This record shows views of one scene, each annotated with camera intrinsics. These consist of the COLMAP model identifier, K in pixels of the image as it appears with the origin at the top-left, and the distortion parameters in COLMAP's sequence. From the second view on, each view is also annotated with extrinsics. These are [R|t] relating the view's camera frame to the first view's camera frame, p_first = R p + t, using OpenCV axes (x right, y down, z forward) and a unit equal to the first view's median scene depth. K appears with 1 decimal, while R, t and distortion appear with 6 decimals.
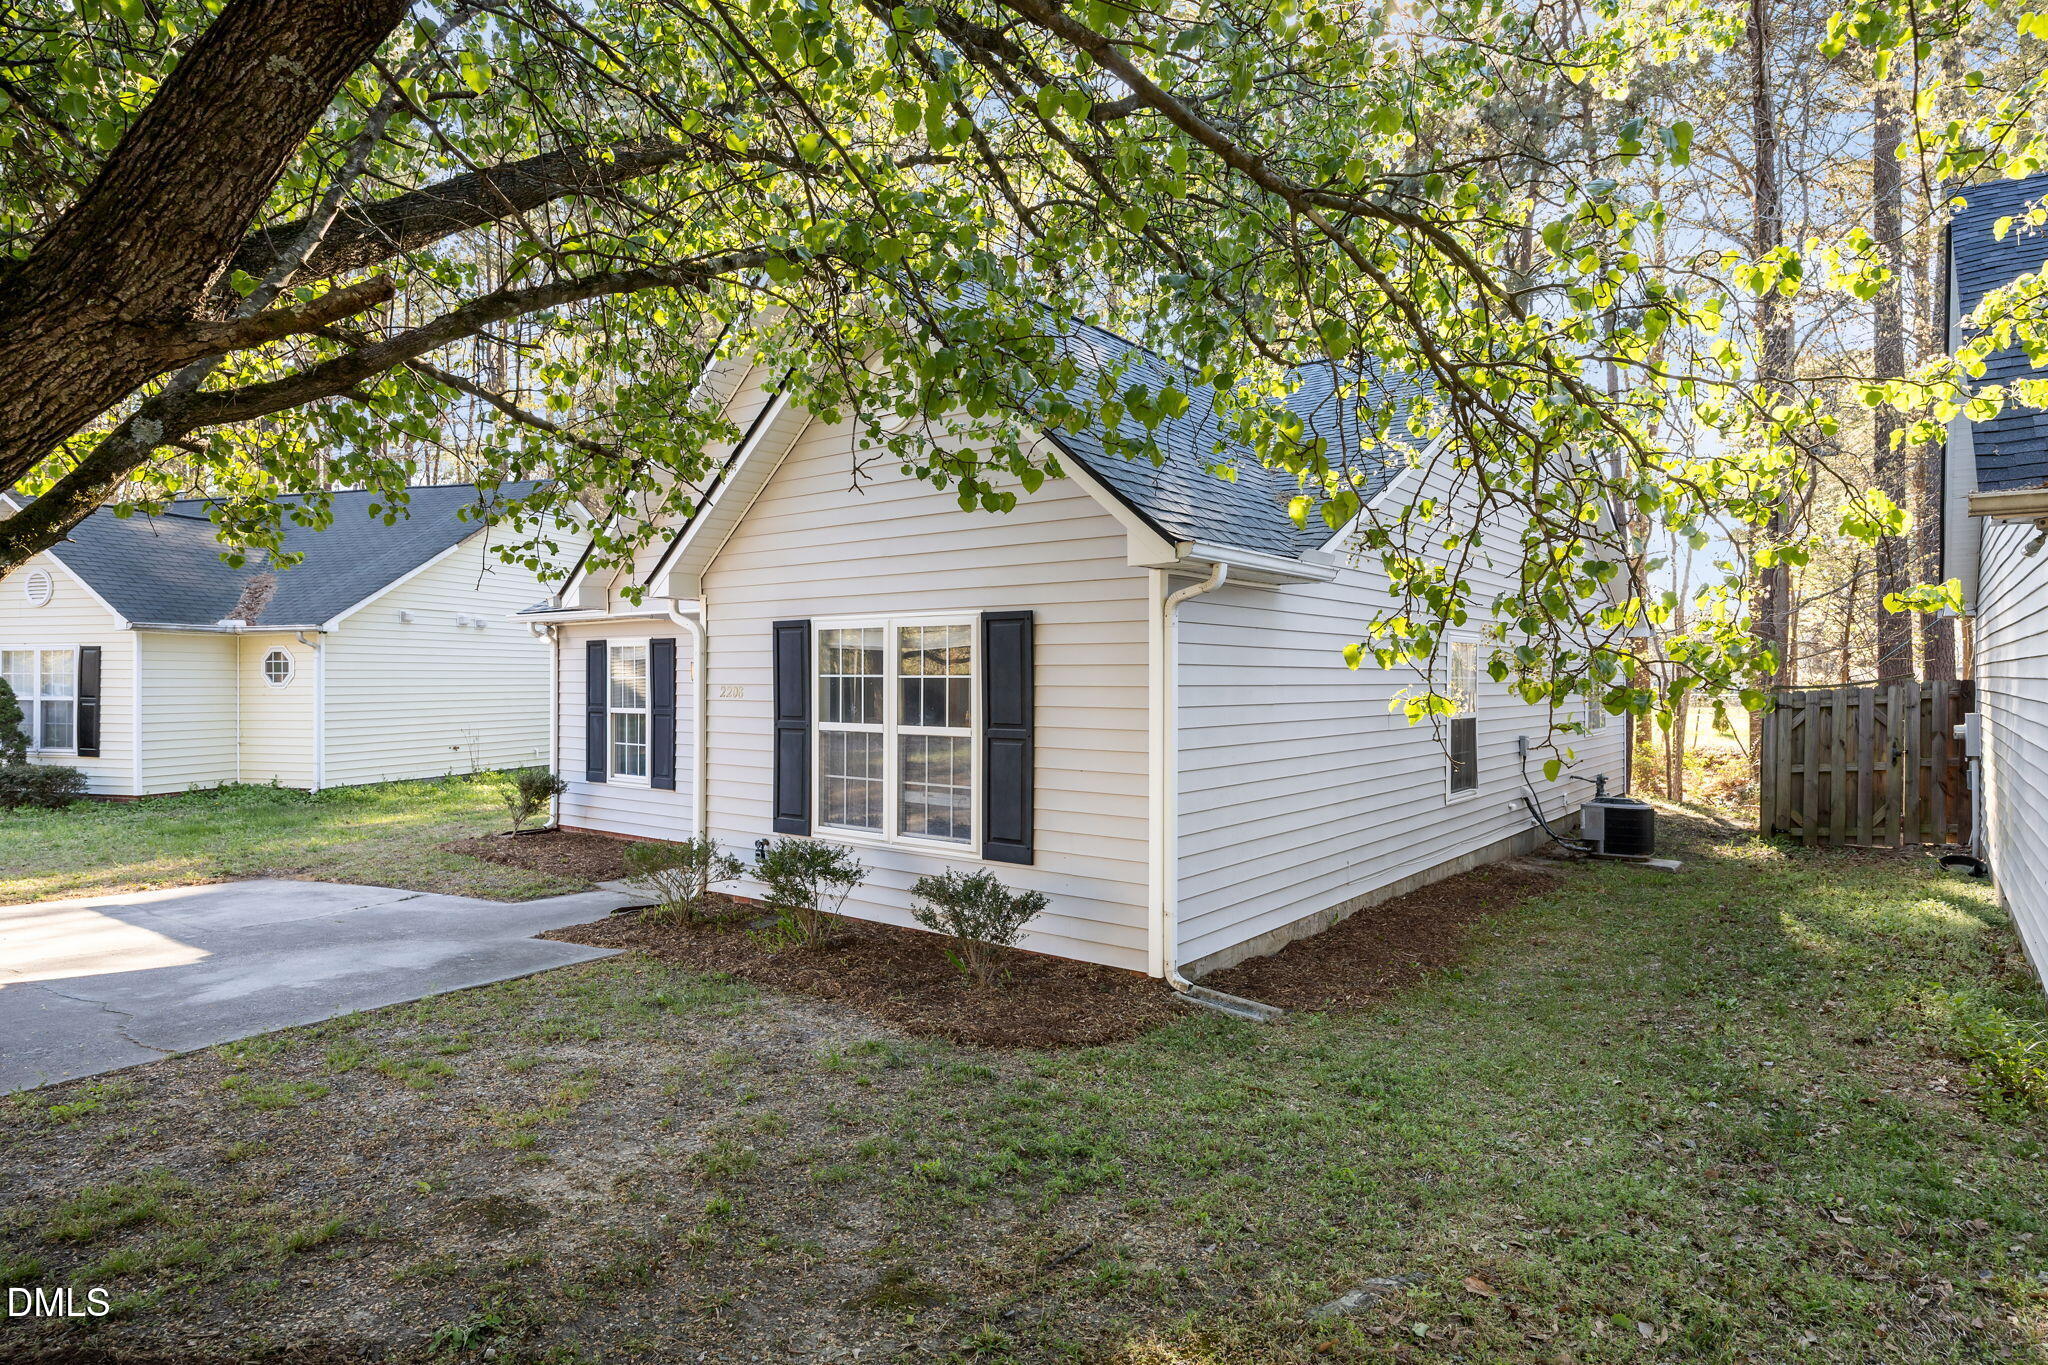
lens RADIAL K [[1168.0, 0, 1024.0], [0, 1168.0, 682.5], [0, 0, 1]] dist [-0.062083, -0.000067]
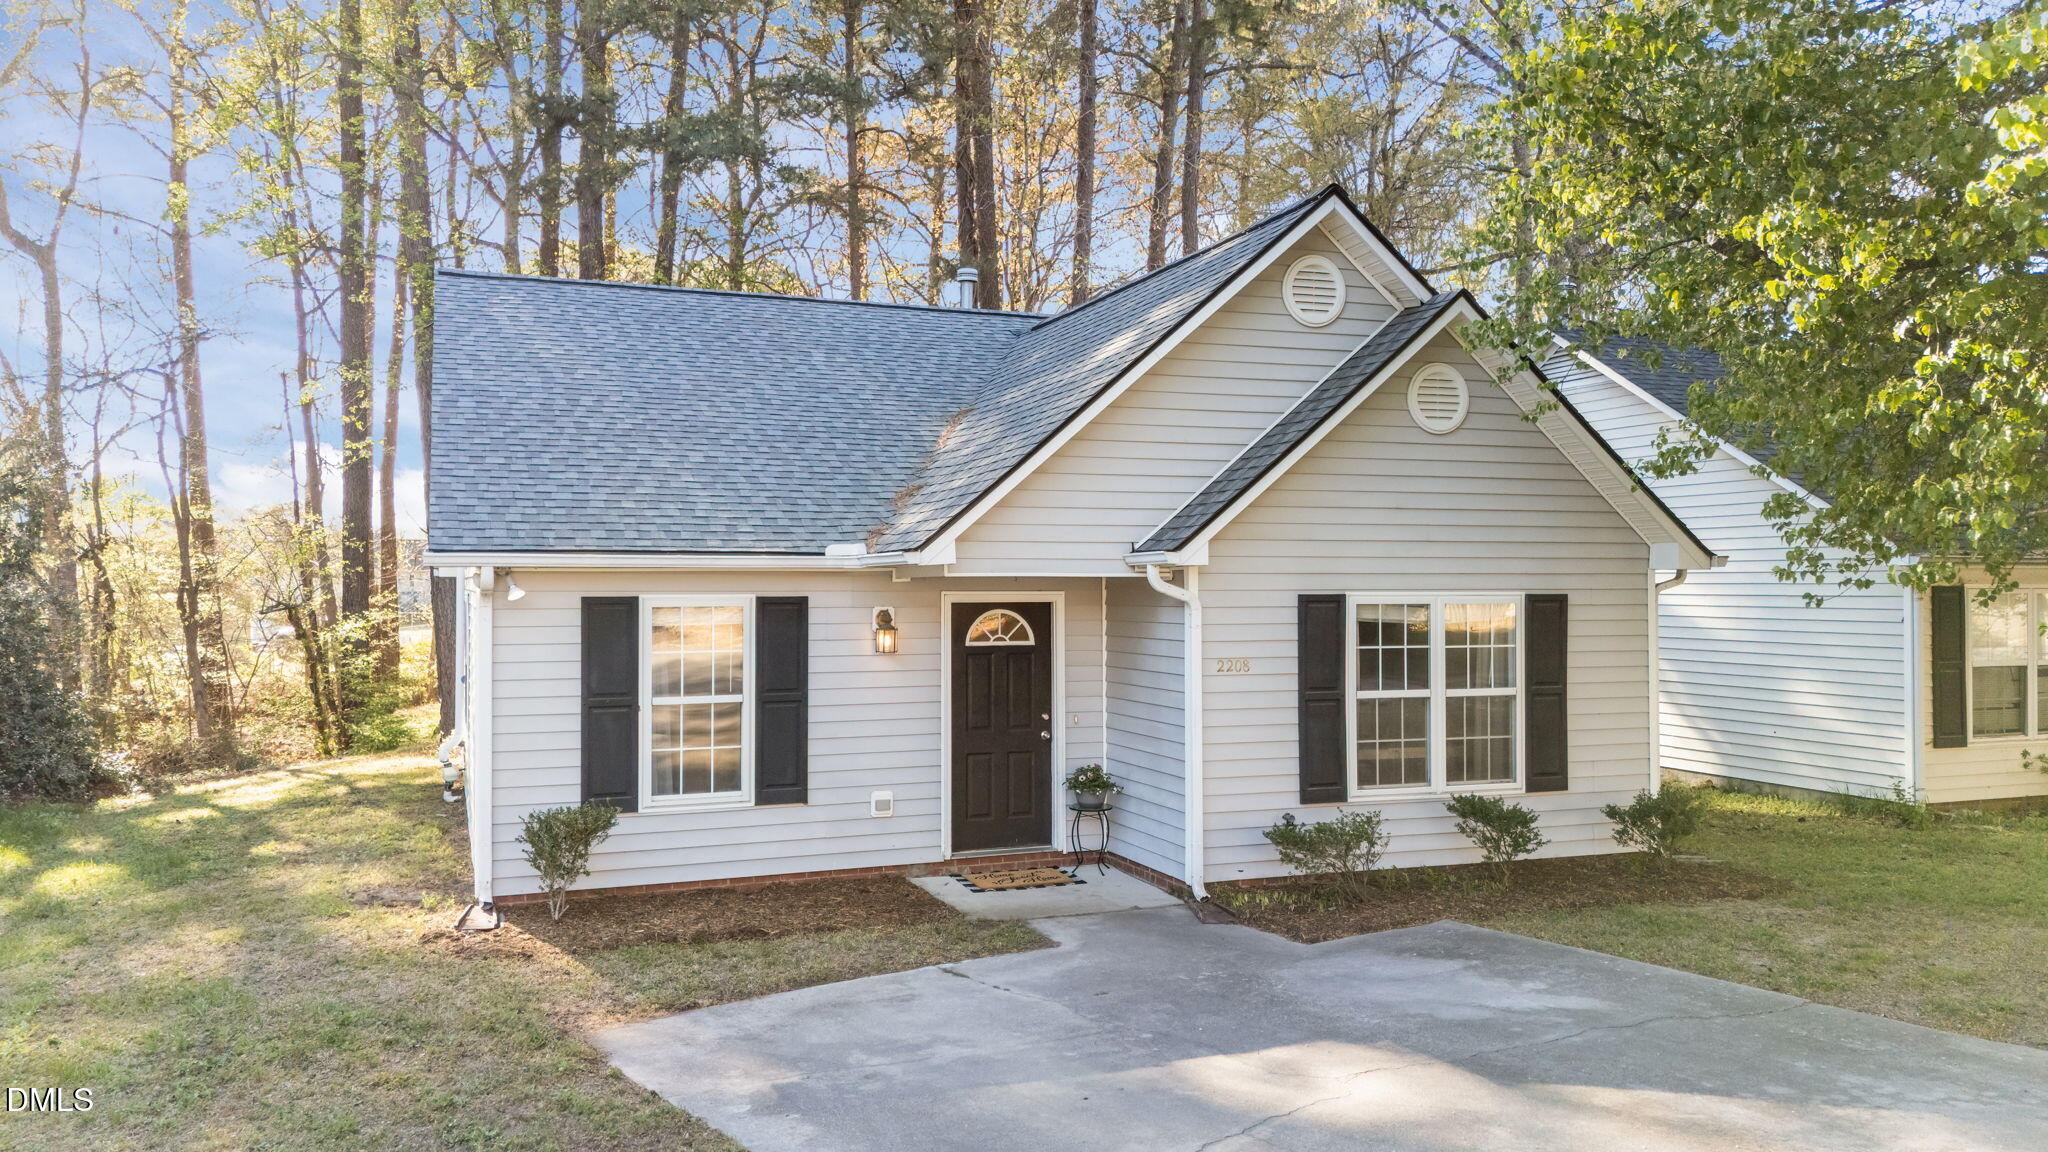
lens RADIAL K [[1536.4, 0, 1024.0], [0, 1536.4, 576.0], [0, 0, 1]] dist [0.088943, -0.168386]
pose [[0.514836, -0.000448, 0.857289, -1.530550], [0.005993, 0.999977, -0.003076, -0.068341], [-0.857268, 0.006722, 0.514827, 0.530361]]
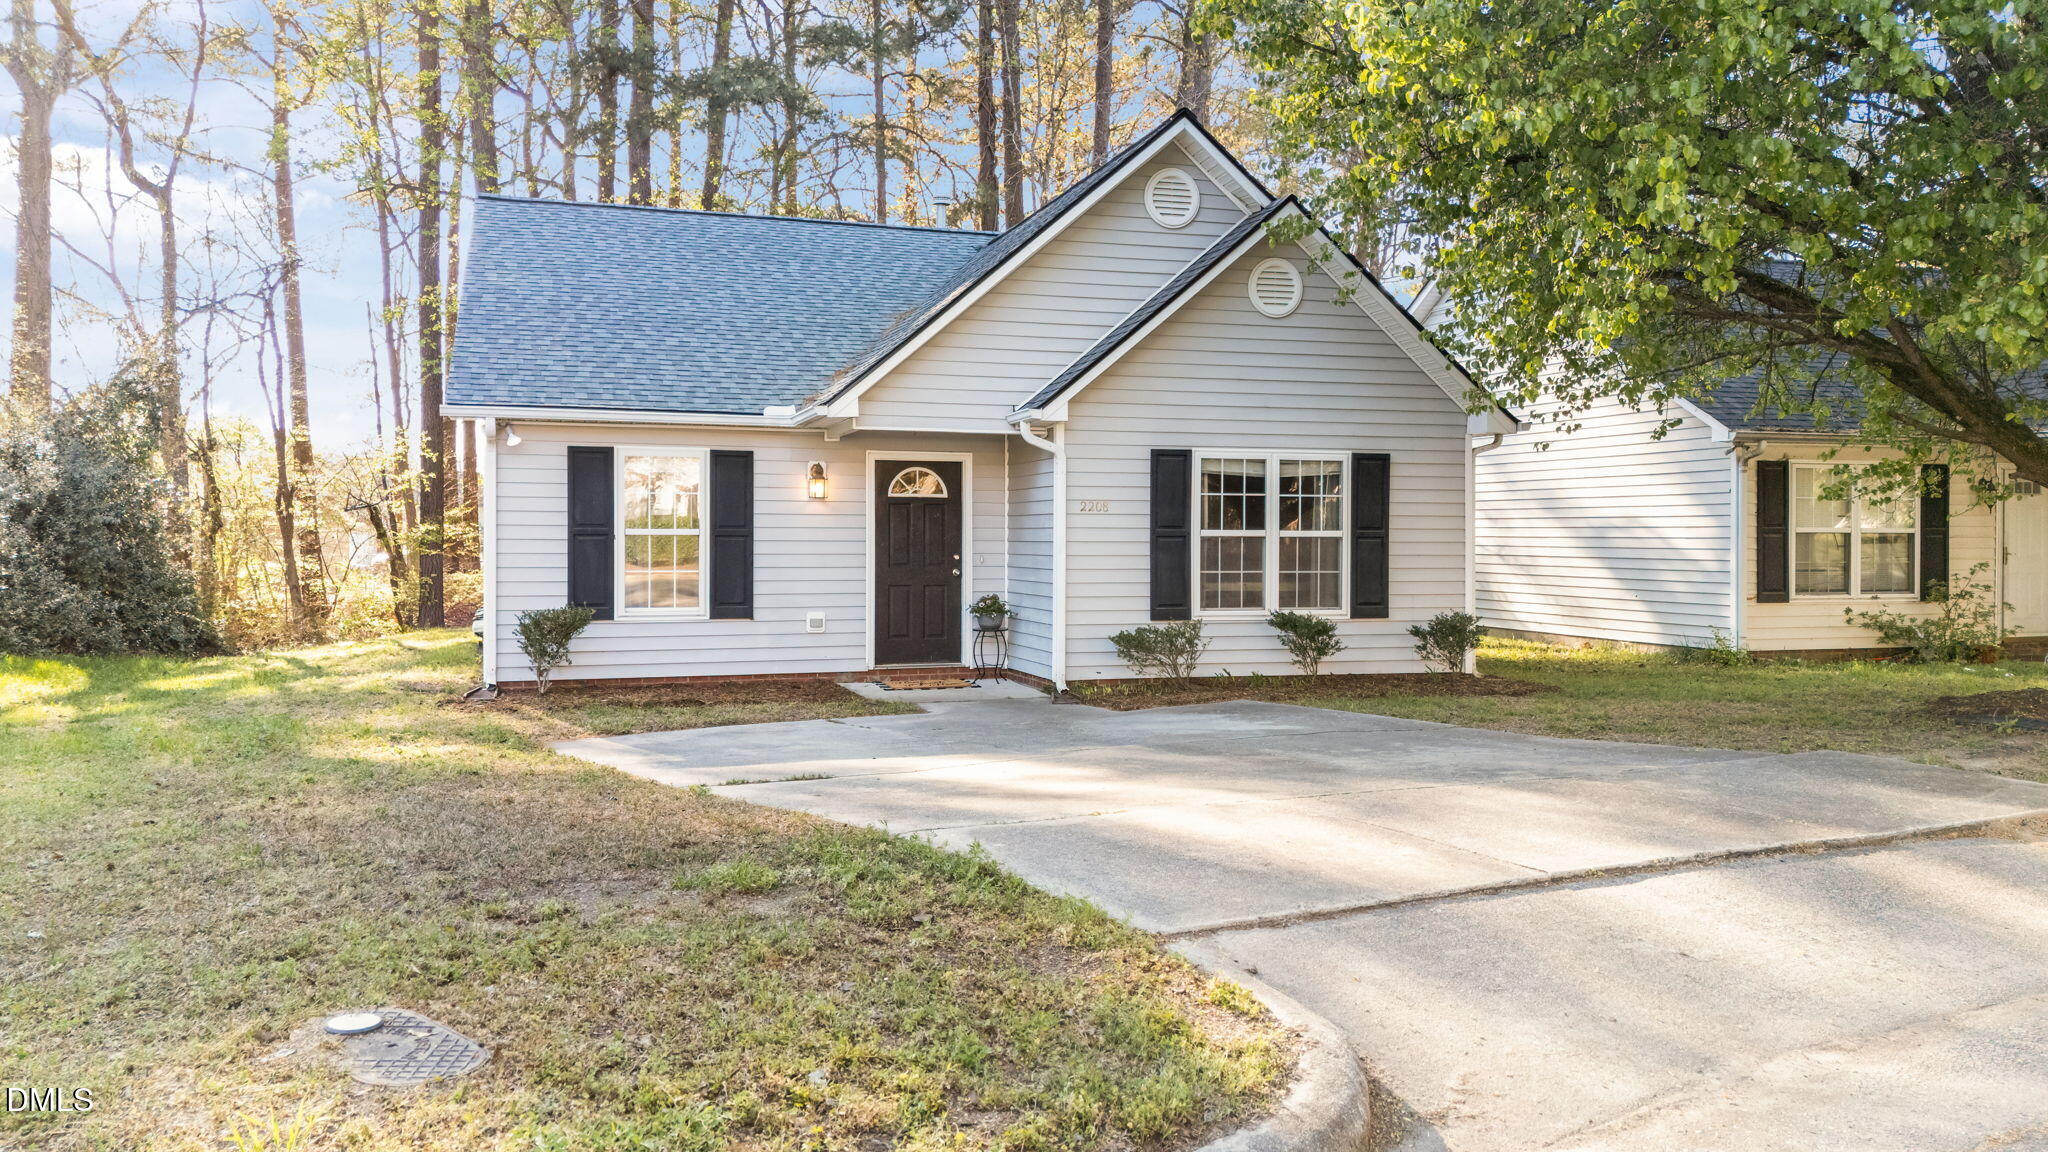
lens RADIAL K [[1557.8, 0, 1023.0], [0, 1557.8, 550.0], [0, 0, 1]] dist [0.096058, -0.227845]
pose [[0.568458, -0.008264, 0.822670, -1.697545], [0.000975, 0.999956, 0.009372, 0.039790], [-0.822711, -0.004526, 0.568441, 0.178518]]
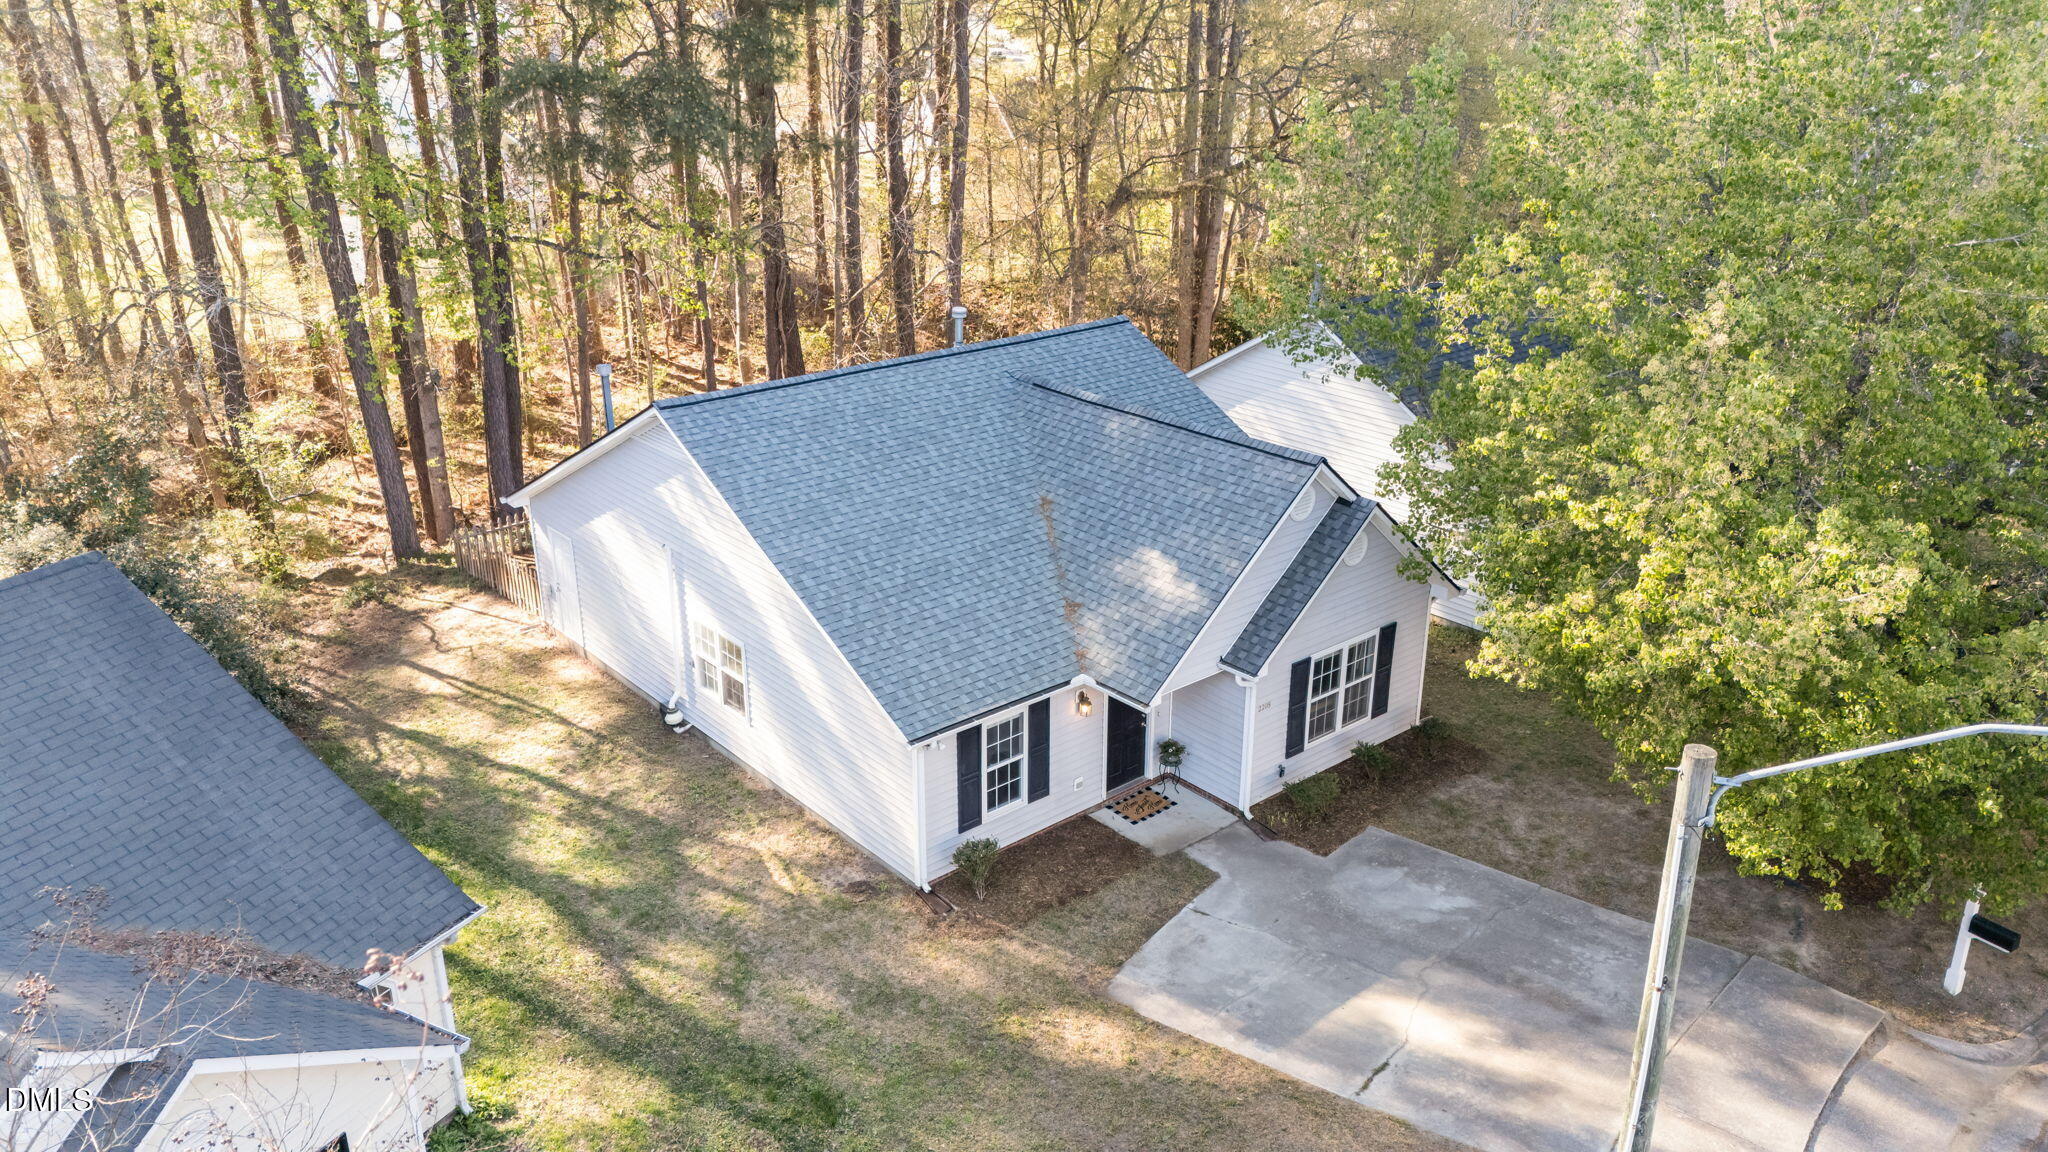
lens RADIAL K [[1536.4, 0, 1024.0], [0, 1536.4, 576.0], [0, 0, 1]] dist [0.088943, -0.168386]
pose [[0.191721, -0.370459, 0.908847, -2.699070], [0.000053, 0.926029, 0.377451, -1.212711], [-0.981449, -0.072317, 0.177559, 1.023307]]
